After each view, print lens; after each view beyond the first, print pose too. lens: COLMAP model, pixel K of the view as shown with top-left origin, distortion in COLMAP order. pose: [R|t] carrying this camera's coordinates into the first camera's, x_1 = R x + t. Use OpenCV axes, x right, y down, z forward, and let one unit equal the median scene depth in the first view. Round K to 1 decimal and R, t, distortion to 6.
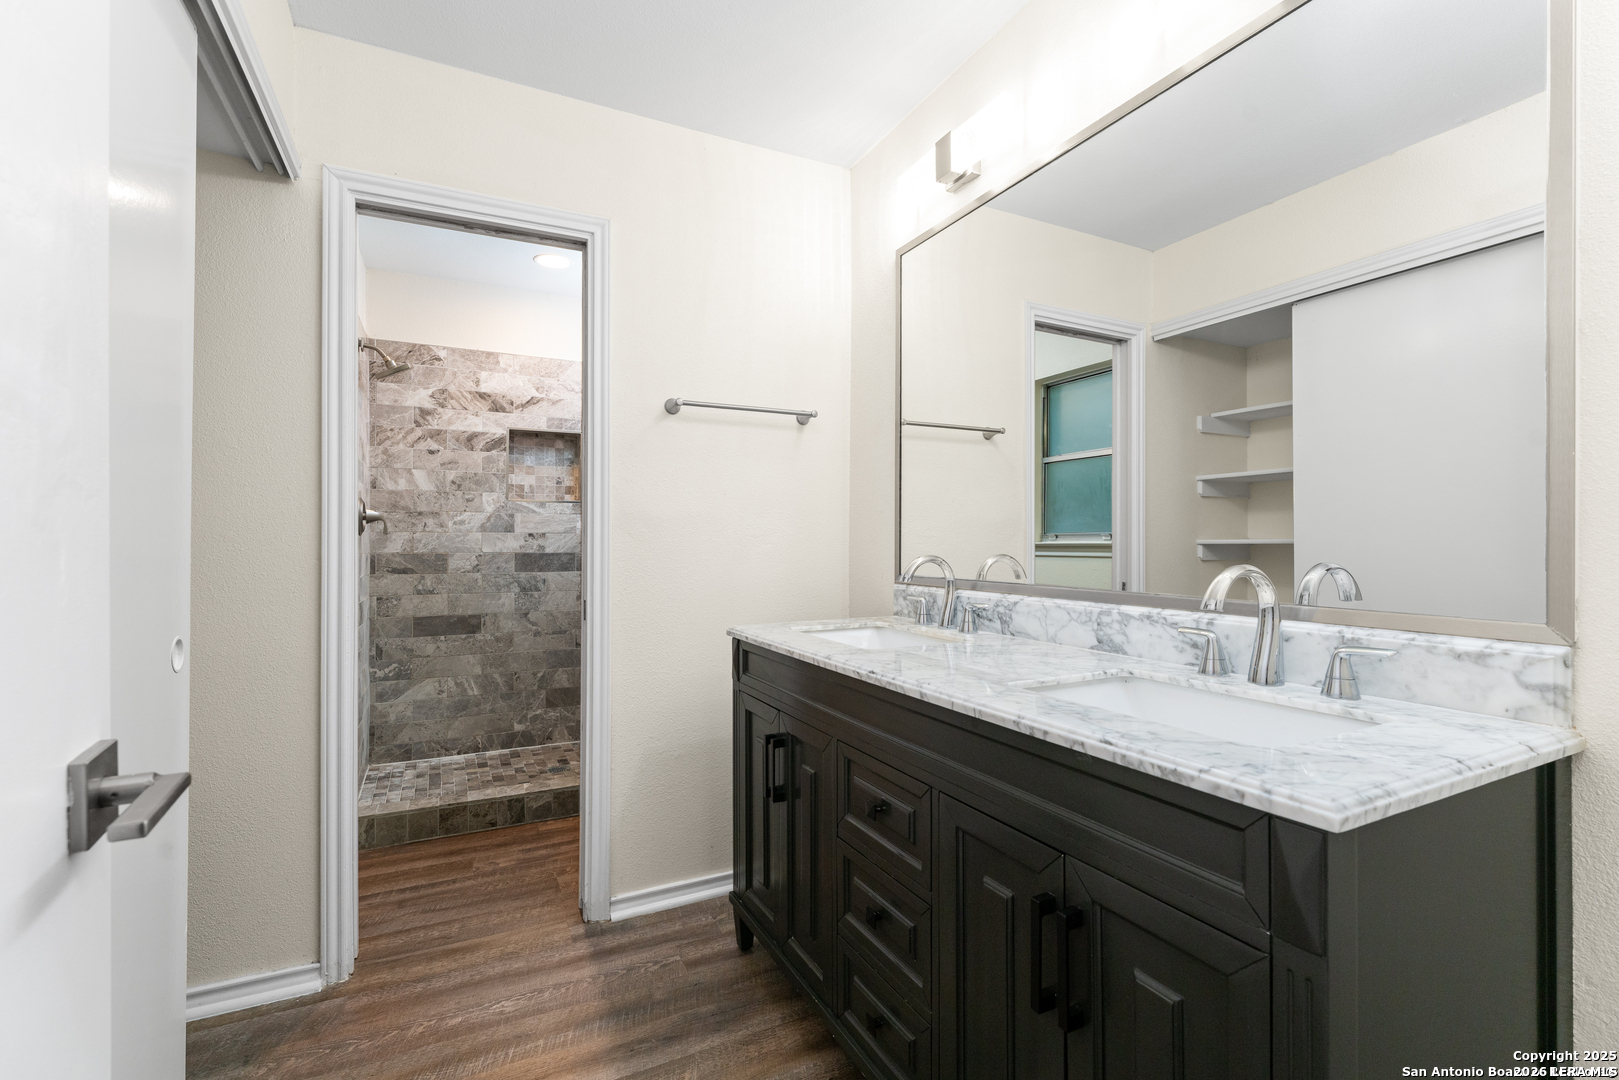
lens RADIAL K [[691.1, 0, 808.3], [0, 691.1, 541.7], [0, 0, 1]] dist [-0.003061, 0.000554]
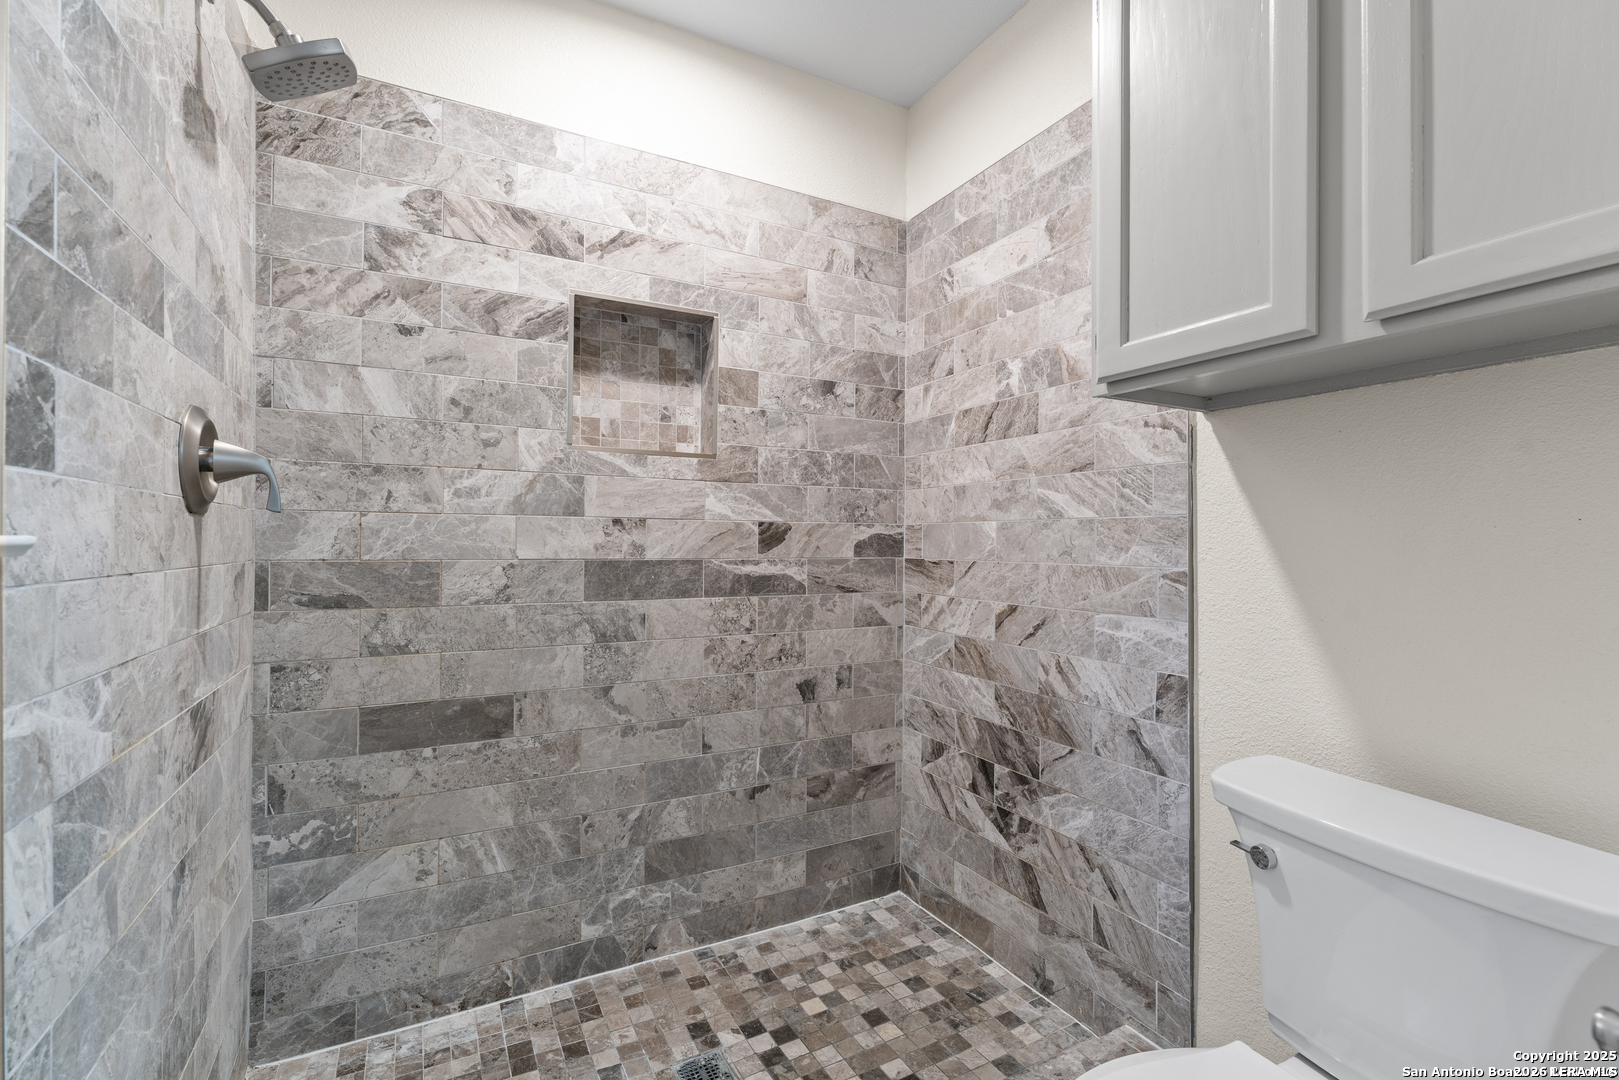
lens RADIAL K [[691.1, 0, 805.9], [0, 691.1, 539.7], [0, 0, 1]] dist [-0.003061, 0.000554]
pose [[0.999677, 0.010838, 0.022984, -0.295507], [-0.011040, 0.999901, 0.008677, -0.003217], [-0.022888, -0.008928, 0.999698, 0.546448]]
